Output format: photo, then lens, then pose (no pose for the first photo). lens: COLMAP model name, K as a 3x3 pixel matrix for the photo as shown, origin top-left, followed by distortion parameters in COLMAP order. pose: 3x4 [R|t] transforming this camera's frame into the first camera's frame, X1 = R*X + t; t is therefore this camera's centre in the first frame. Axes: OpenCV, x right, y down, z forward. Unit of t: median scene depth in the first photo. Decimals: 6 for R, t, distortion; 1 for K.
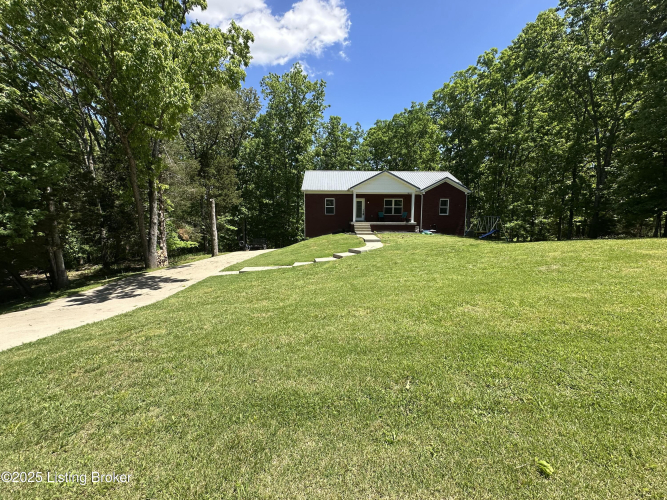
lens RADIAL K [[275.1, 0, 335.3], [0, 275.1, 250.0], [0, 0, 1]] dist [0.000337, 0.000033]
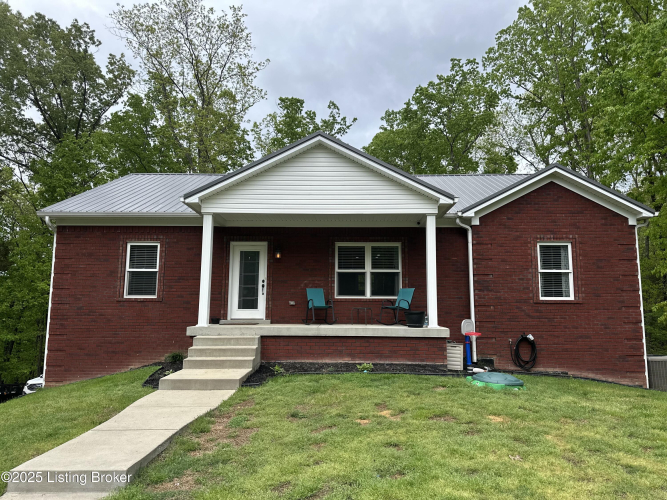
lens RADIAL K [[467.3, 0, 333.5], [0, 467.3, 250.0], [0, 0, 1]] dist [0.059097, 0.000109]
pose [[0.999094, -0.004546, -0.042304, 0.197581], [-0.005960, 0.969519, -0.244945, -0.060303], [0.042128, 0.244975, 0.968614, 0.533416]]
